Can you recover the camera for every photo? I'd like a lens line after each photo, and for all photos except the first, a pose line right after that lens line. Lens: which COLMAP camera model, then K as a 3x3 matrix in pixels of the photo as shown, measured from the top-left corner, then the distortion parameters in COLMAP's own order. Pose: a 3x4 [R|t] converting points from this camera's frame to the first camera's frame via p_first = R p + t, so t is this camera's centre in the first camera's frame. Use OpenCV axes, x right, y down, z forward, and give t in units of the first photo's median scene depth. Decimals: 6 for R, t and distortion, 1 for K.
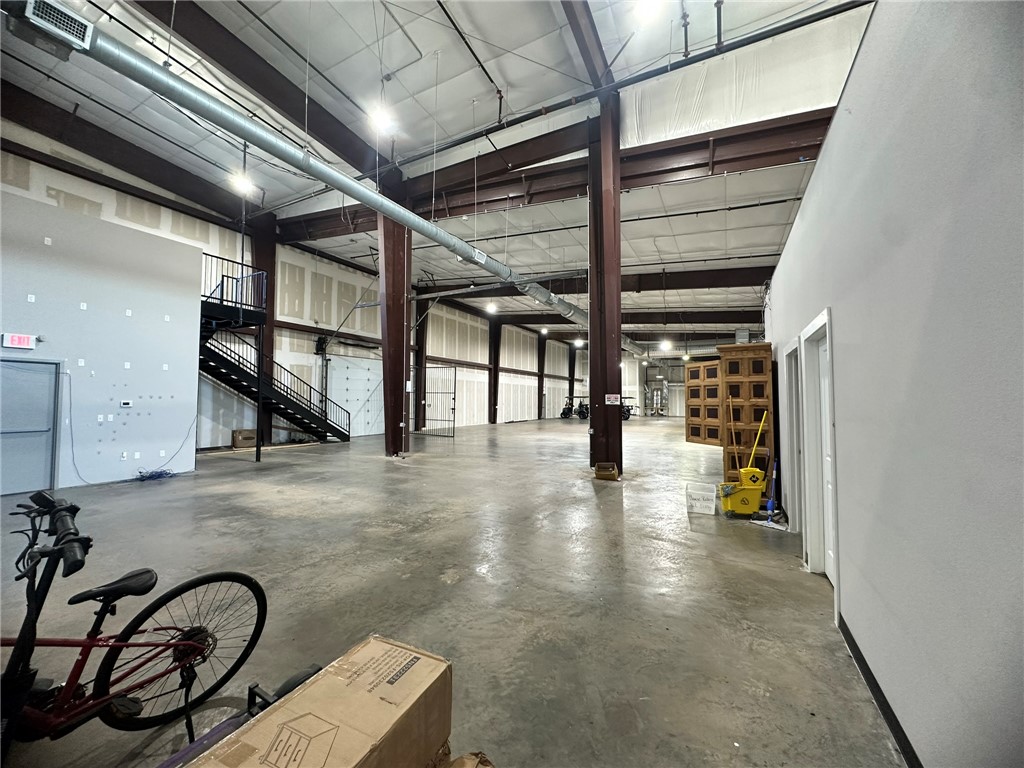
lens RADIAL K [[407.9, 0, 510.4], [0, 407.9, 384.7], [0, 0, 1]] dist [-0.005057, 0.001526]
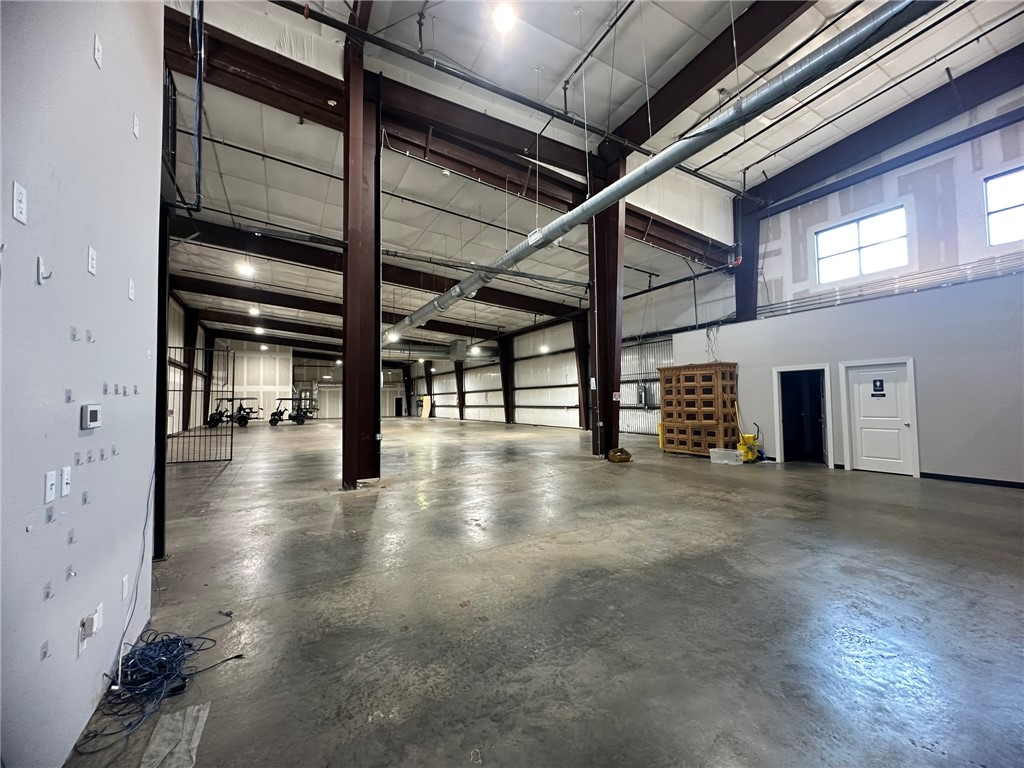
lens RADIAL K [[407.9, 0, 513.1], [0, 407.9, 385.0], [0, 0, 1]] dist [-0.005057, 0.001526]
pose [[0.535030, 0.023125, 0.844517, -0.441777], [-0.018800, 0.999704, -0.015464, 0.012237], [-0.844624, -0.007603, 0.535306, 0.283184]]
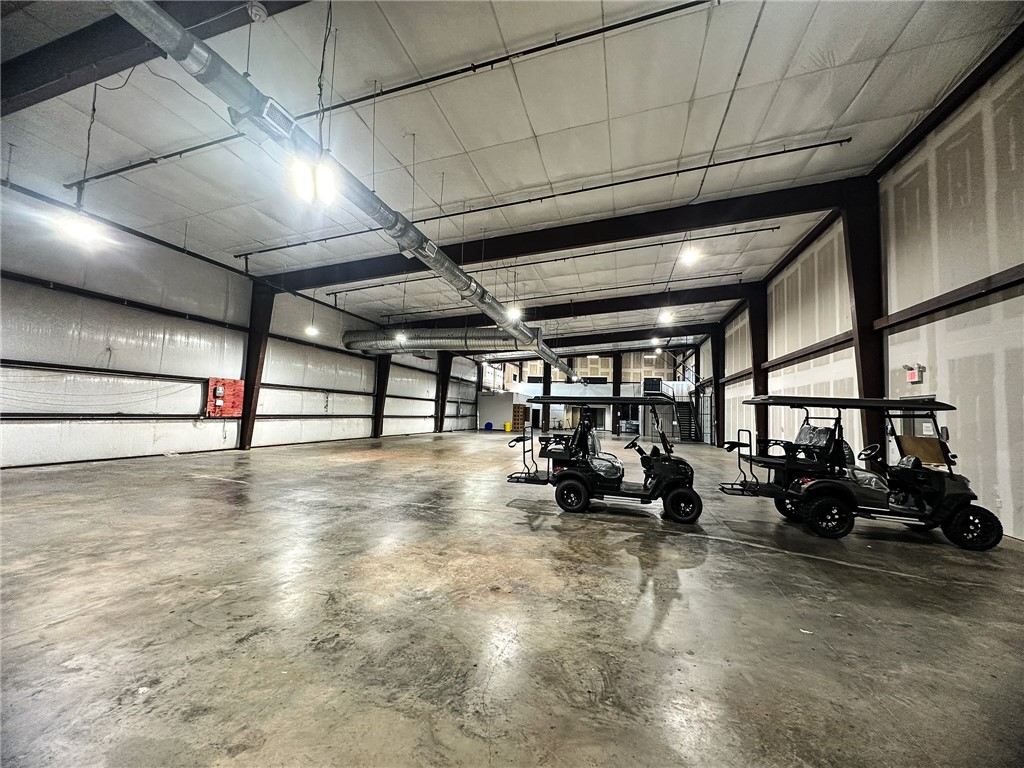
lens RADIAL K [[407.9, 0, 510.3], [0, 407.9, 385.4], [0, 0, 1]] dist [-0.005057, 0.001526]
pose [[-0.979542, -0.041873, -0.196838, 0.706004], [-0.020257, 0.993662, -0.110571, 0.104206], [0.200220, -0.104322, -0.974181, 2.406422]]
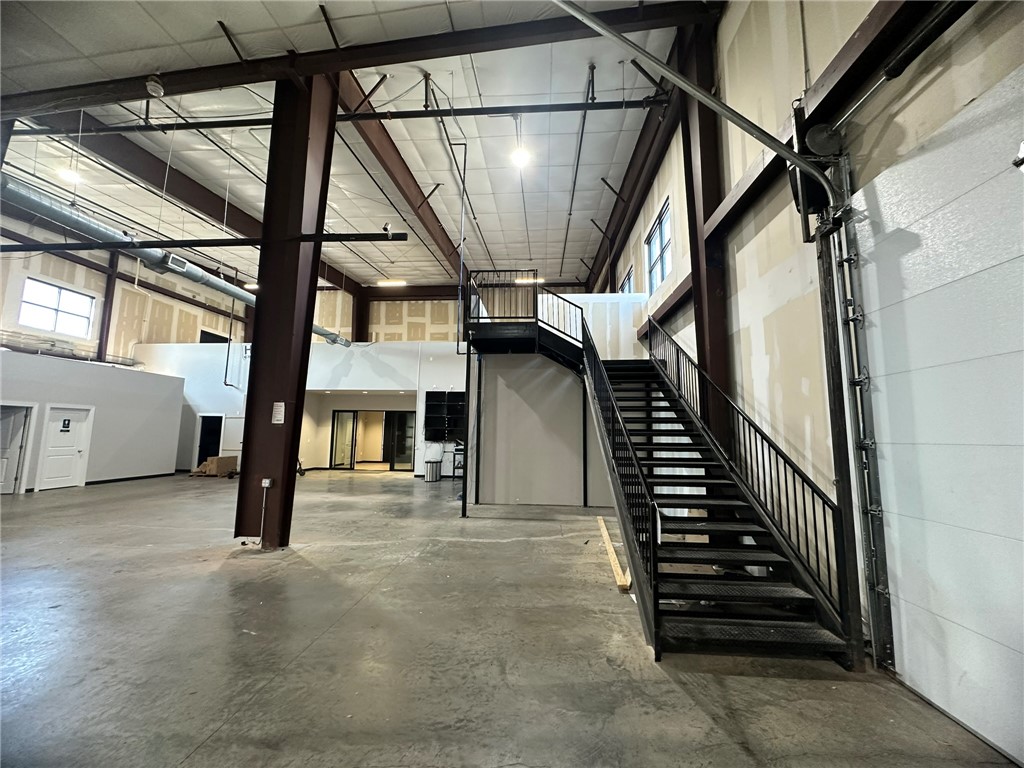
lens RADIAL K [[407.9, 0, 516.6], [0, 407.9, 382.3], [0, 0, 1]] dist [-0.005057, 0.001526]
pose [[-0.923530, -0.052430, -0.379926, -0.244186], [0.009115, 0.987332, -0.158409, 0.039185], [0.383418, -0.149758, -0.911352, 0.991959]]
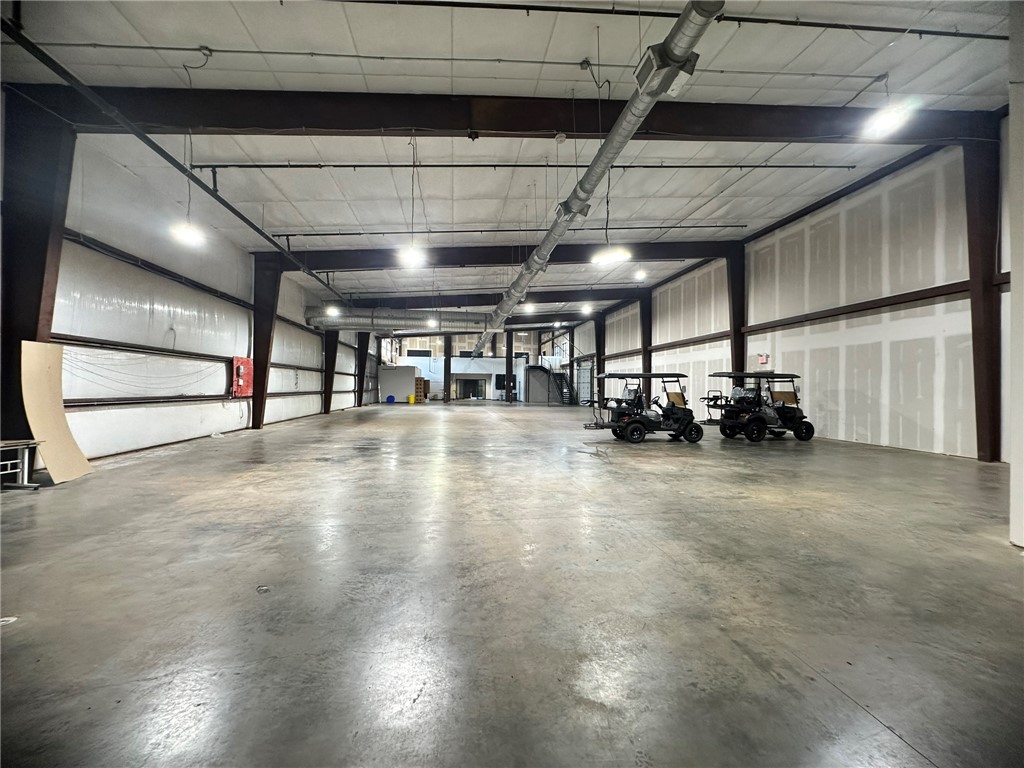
lens RADIAL K [[407.9, 0, 508.5], [0, 407.9, 385.9], [0, 0, 1]] dist [-0.005057, 0.001526]
pose [[-0.818321, -0.003560, -0.574750, 1.110502], [0.022523, 0.999014, -0.038256, 0.109710], [0.574320, -0.044251, -0.817434, 2.443305]]
